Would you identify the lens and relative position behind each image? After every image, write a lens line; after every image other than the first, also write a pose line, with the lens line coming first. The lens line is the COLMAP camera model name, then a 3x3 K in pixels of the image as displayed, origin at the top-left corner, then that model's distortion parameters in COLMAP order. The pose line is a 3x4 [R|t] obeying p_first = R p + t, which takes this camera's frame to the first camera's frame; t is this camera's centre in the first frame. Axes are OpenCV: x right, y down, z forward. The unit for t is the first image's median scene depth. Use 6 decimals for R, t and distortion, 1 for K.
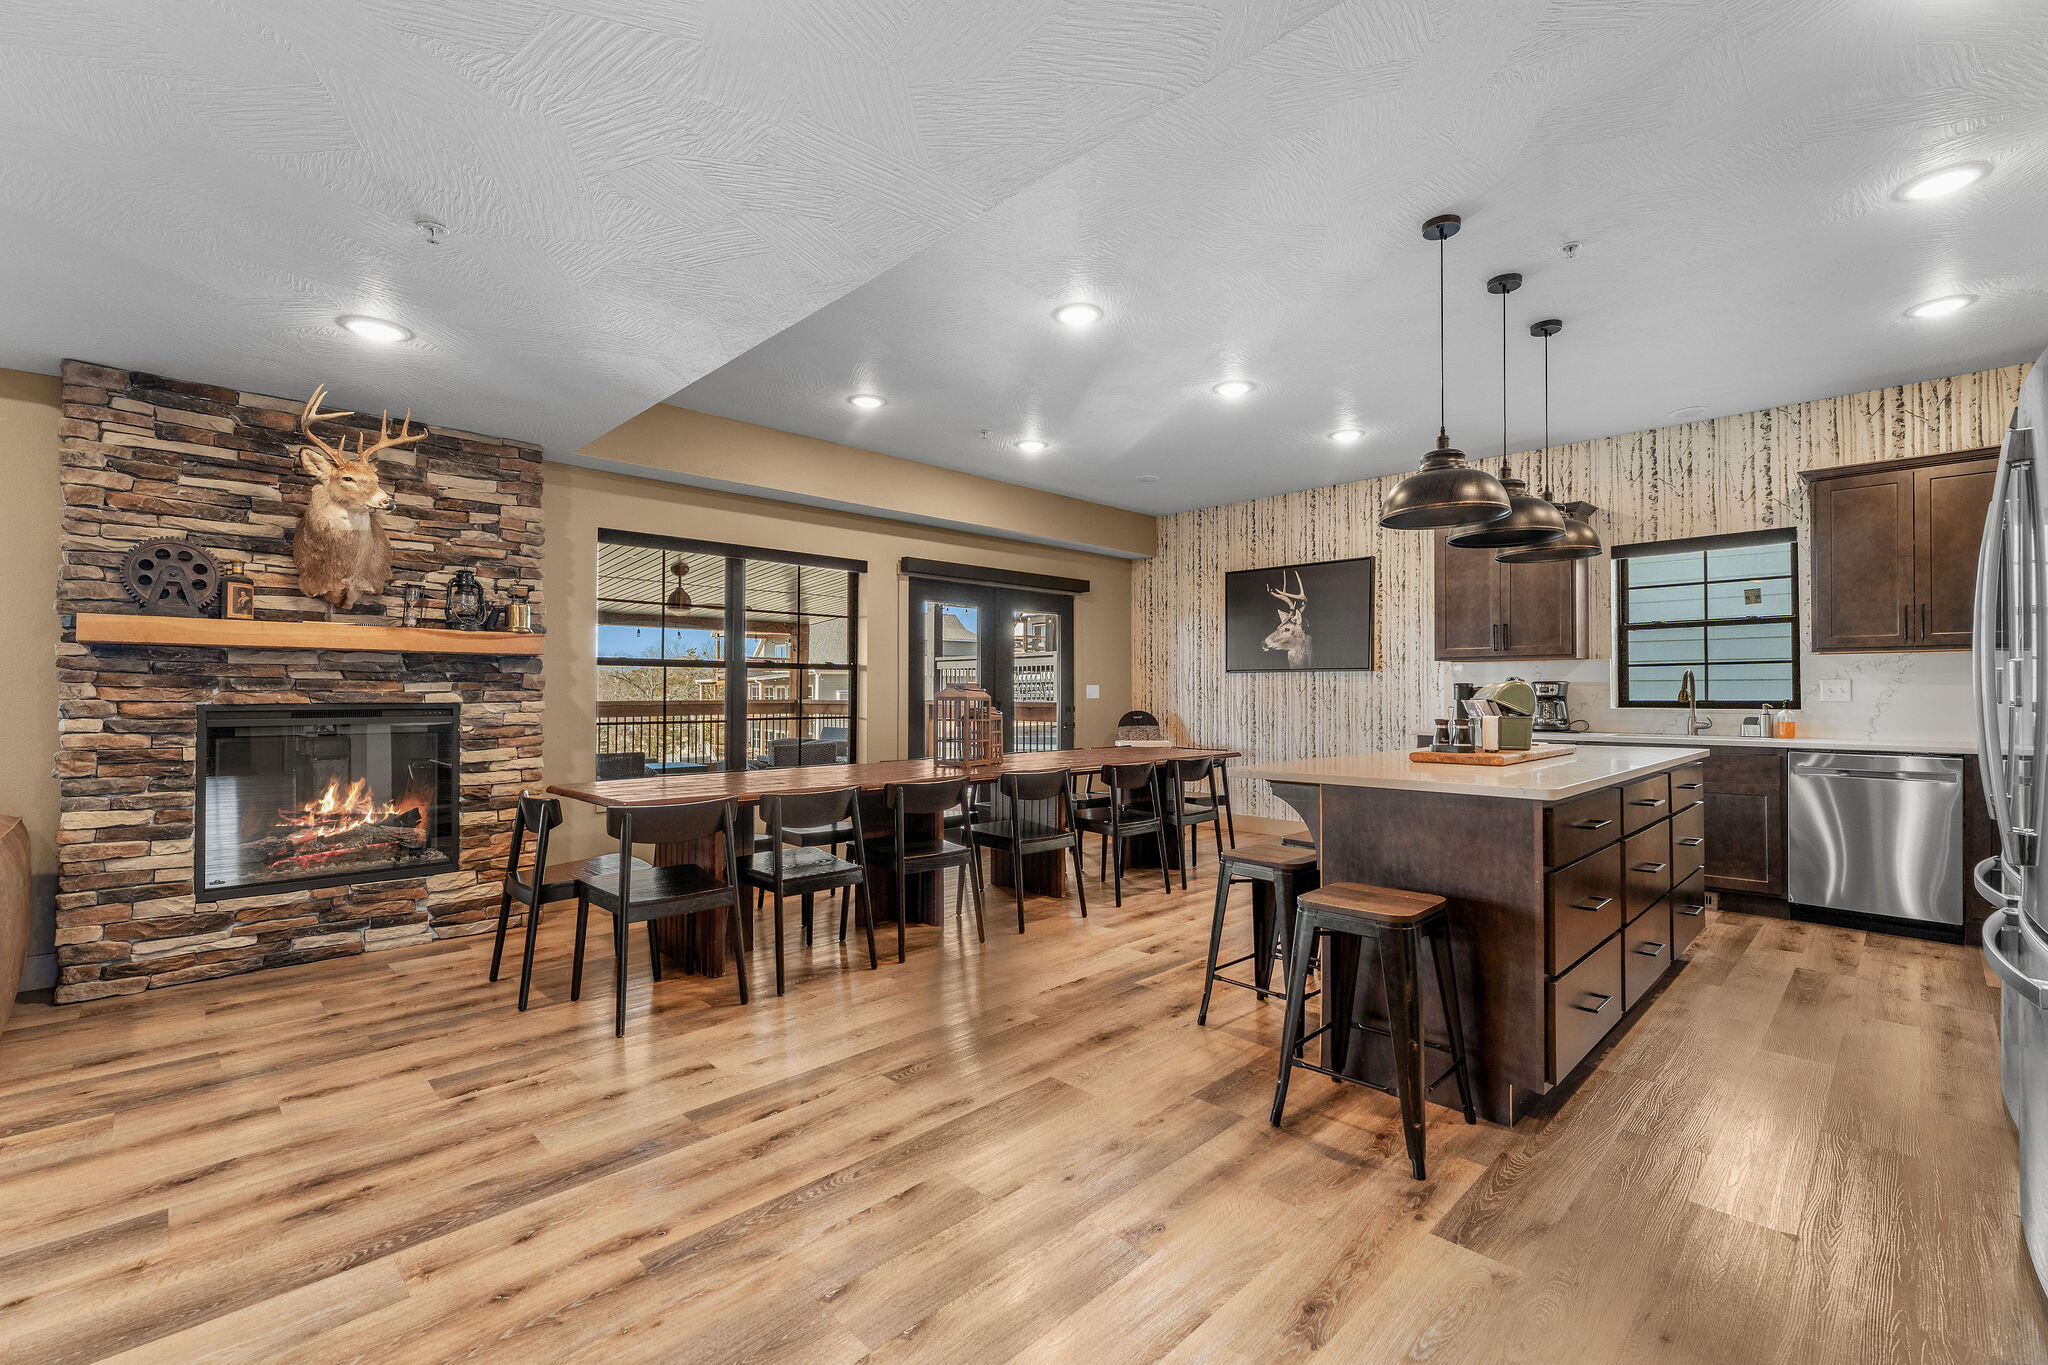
lens RADIAL K [[882.5, 0, 1024.0], [0, 882.5, 682.5], [0, 0, 1]] dist [0.001091, 0.000048]
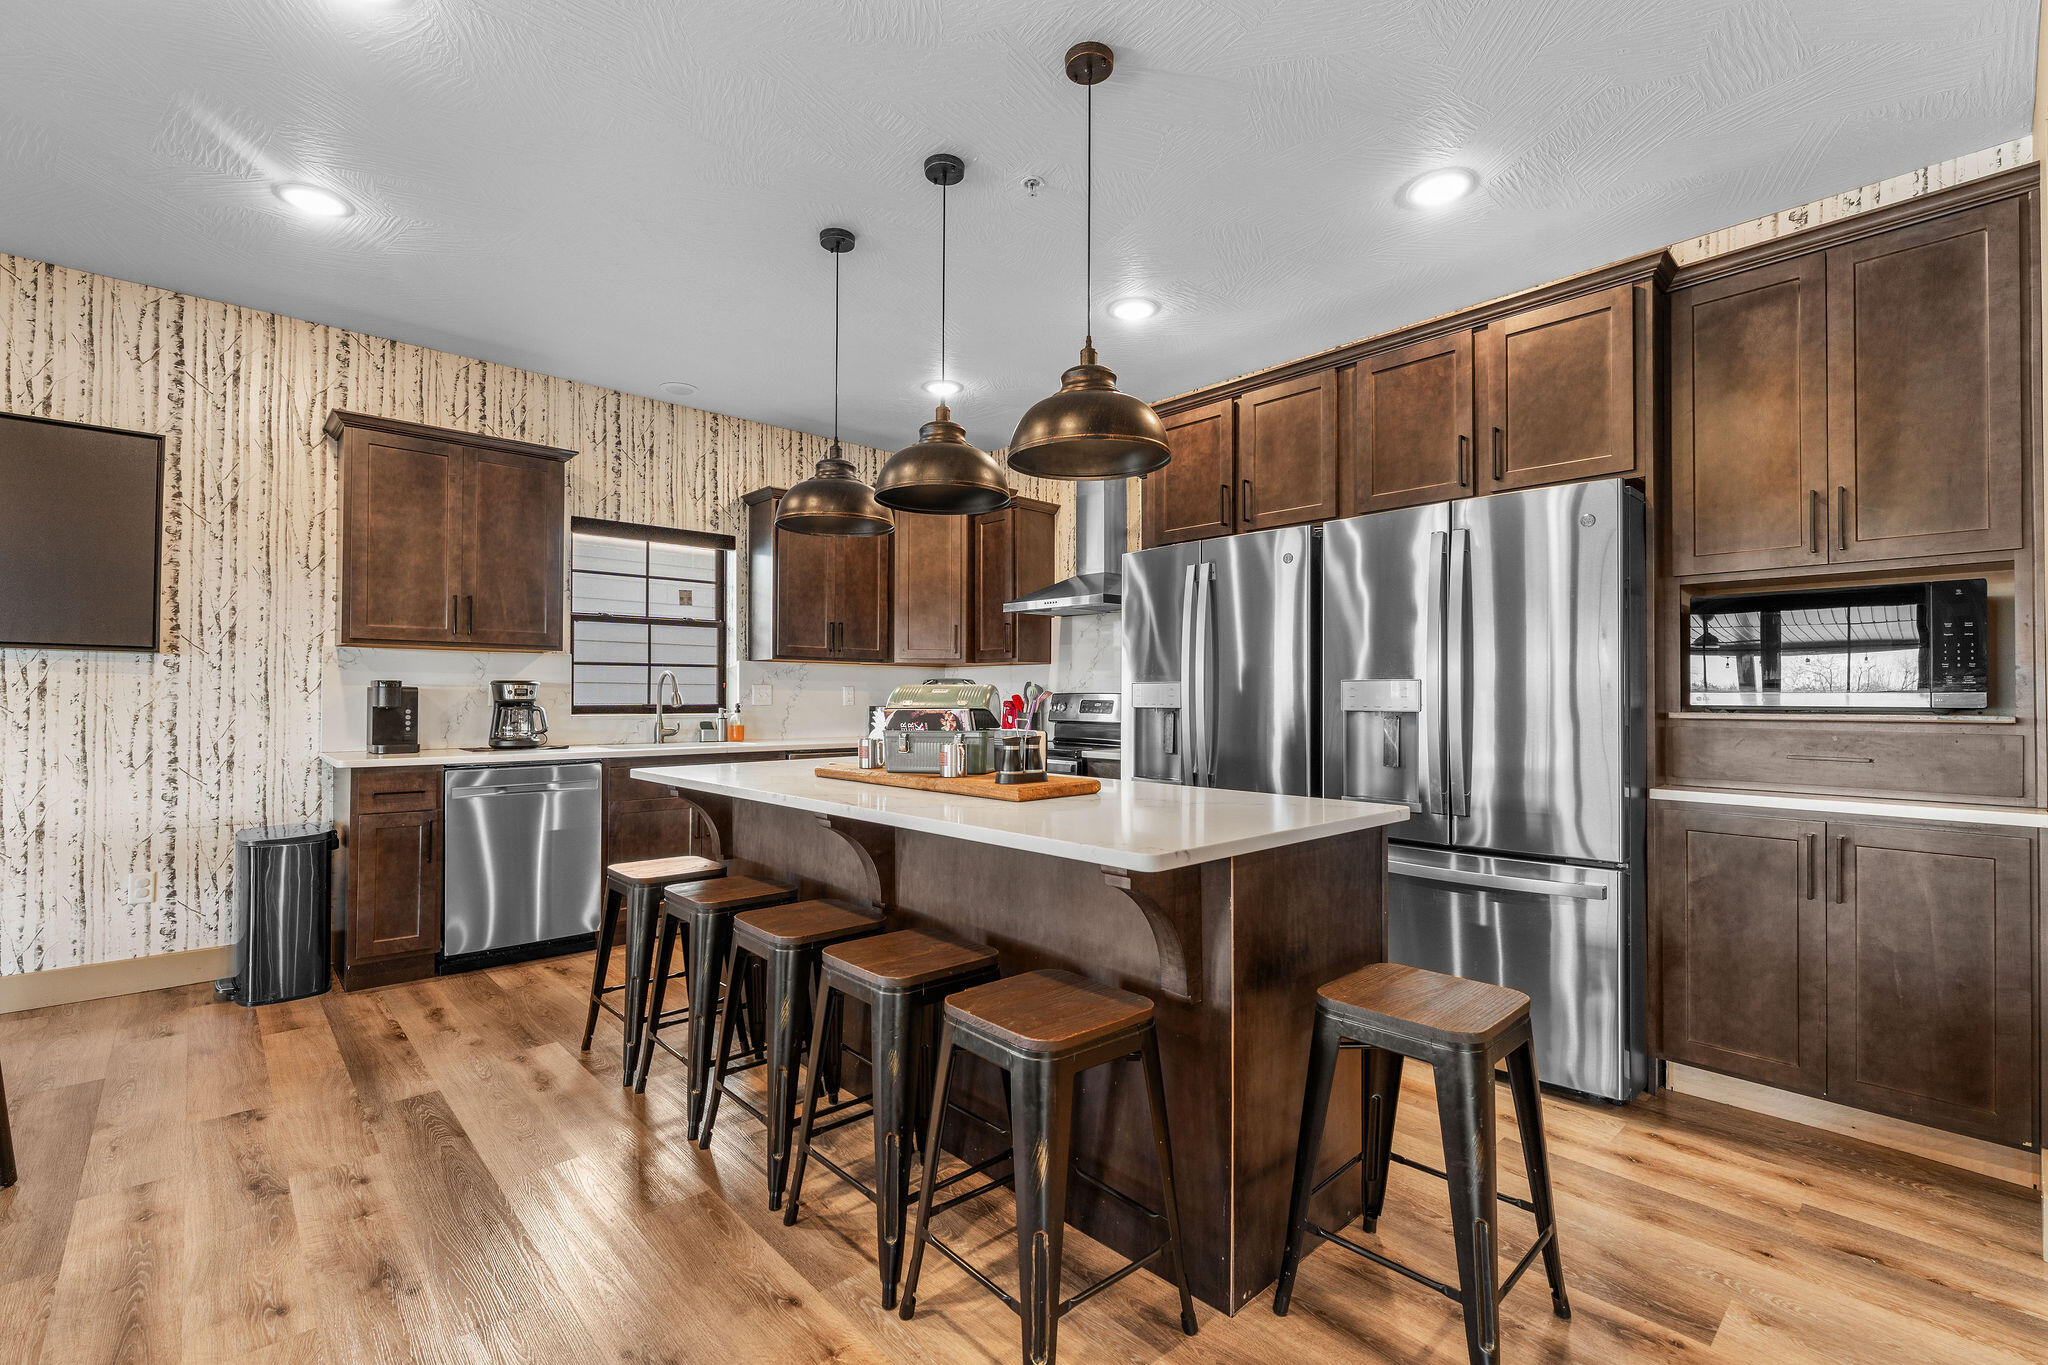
lens RADIAL K [[893.9, 0, 1024.0], [0, 893.9, 682.5], [0, 0, 1]] dist [-0.001543, -0.000109]
pose [[0.026876, 0.015940, 0.999512, -0.150661], [-0.015267, 0.999763, -0.015534, 0.005655], [-0.999522, -0.014842, 0.027113, 0.593226]]
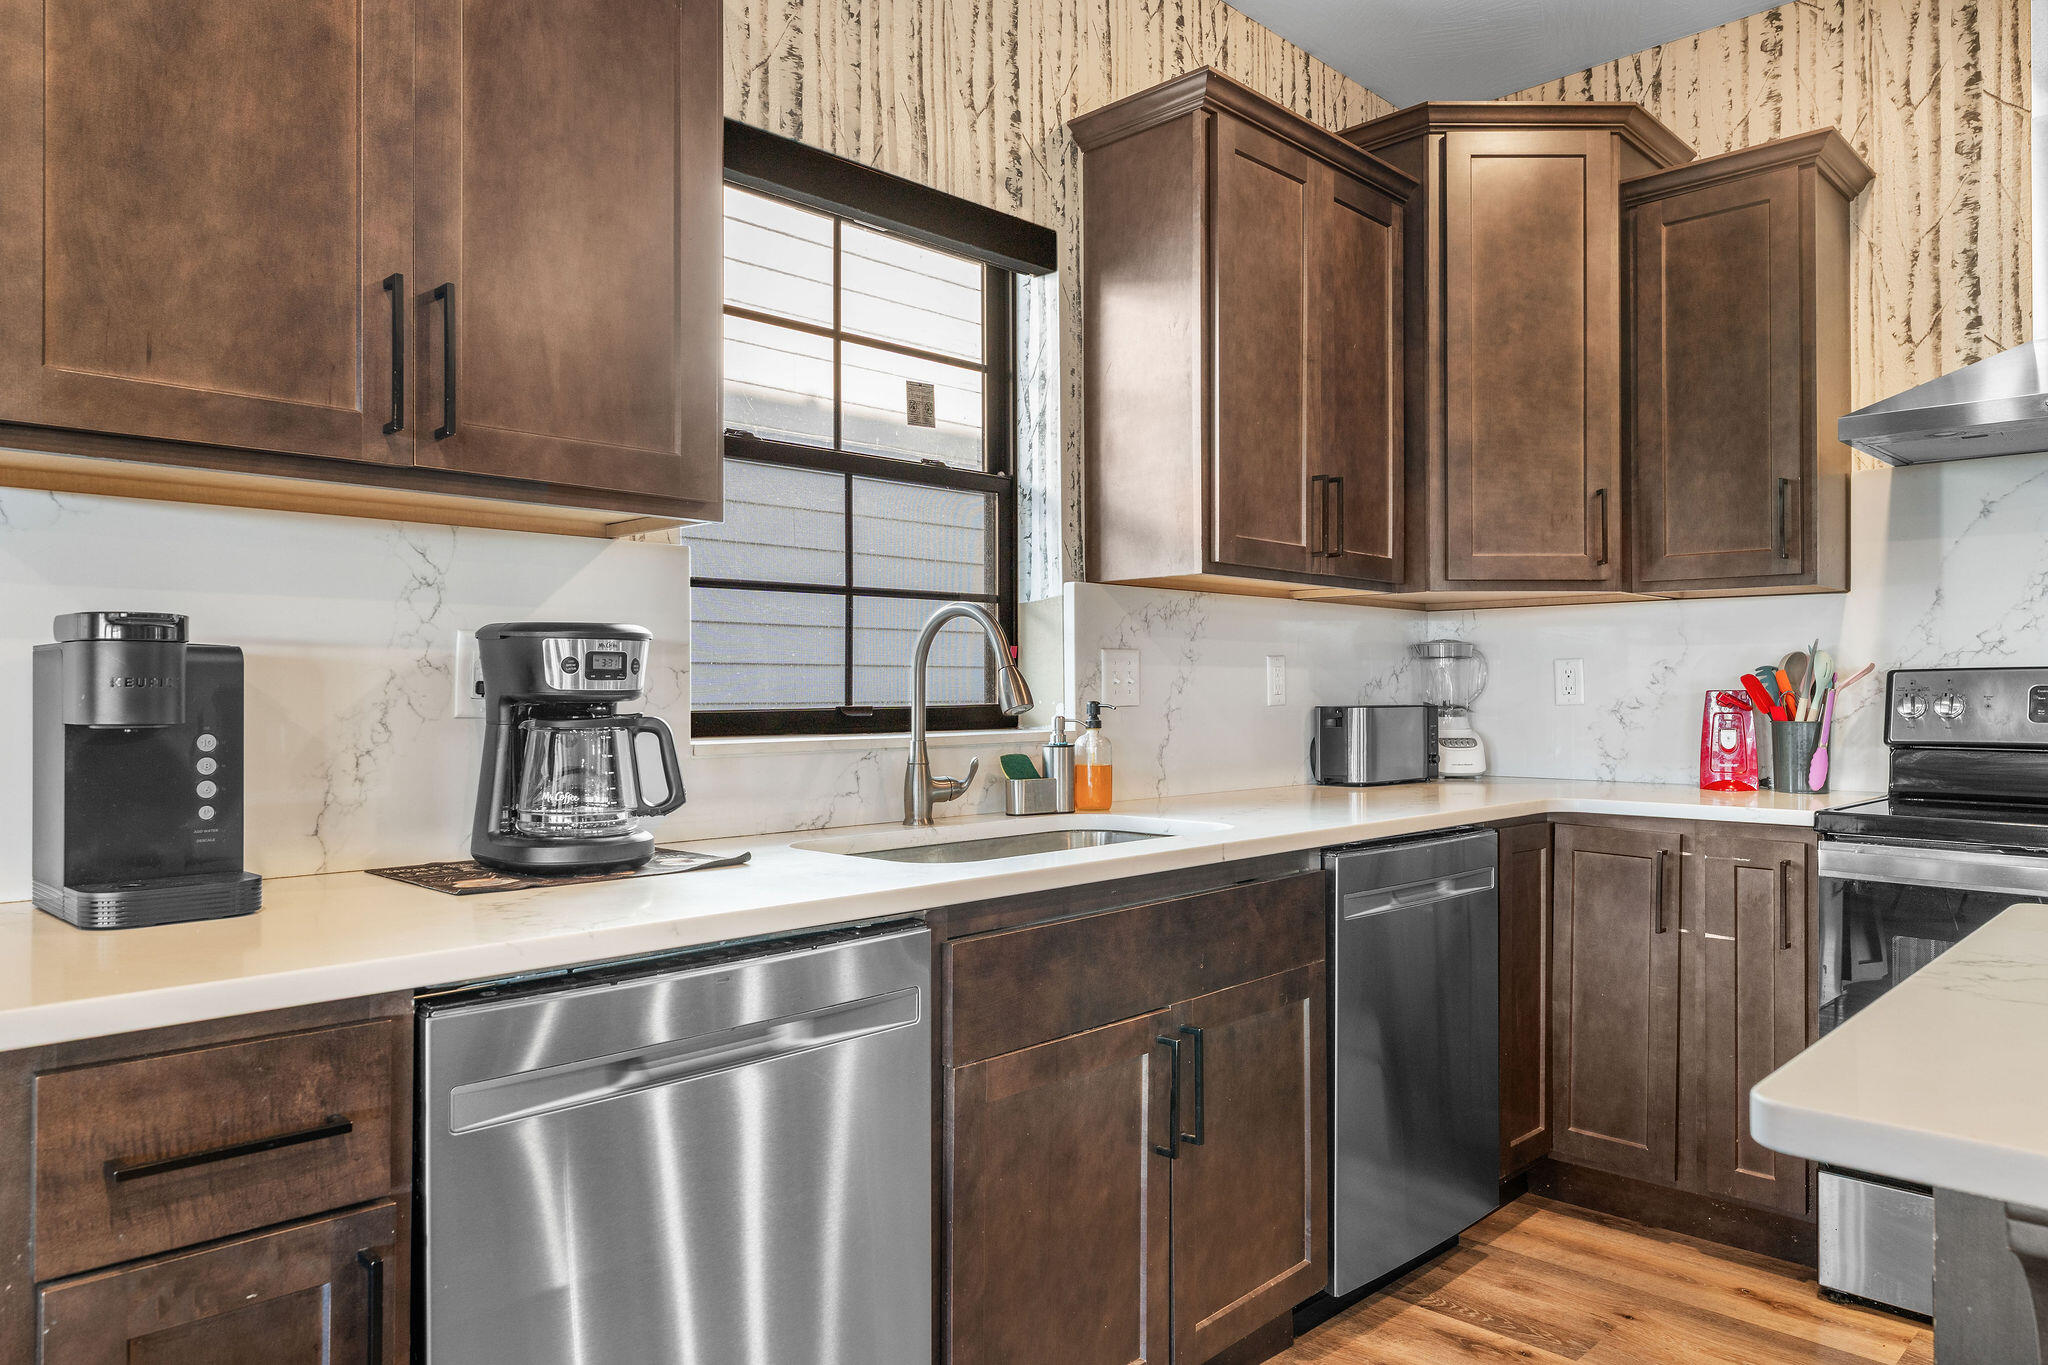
lens RADIAL K [[1335.7, 0, 1024.0], [0, 1335.7, 682.5], [0, 0, 1]] dist [0.001632, 0.002968]
pose [[-0.019340, 0.003851, 0.999806, 0.298897], [-0.010258, 0.999939, -0.004050, 0.013162], [-0.999760, -0.010334, -0.019299, 0.961606]]
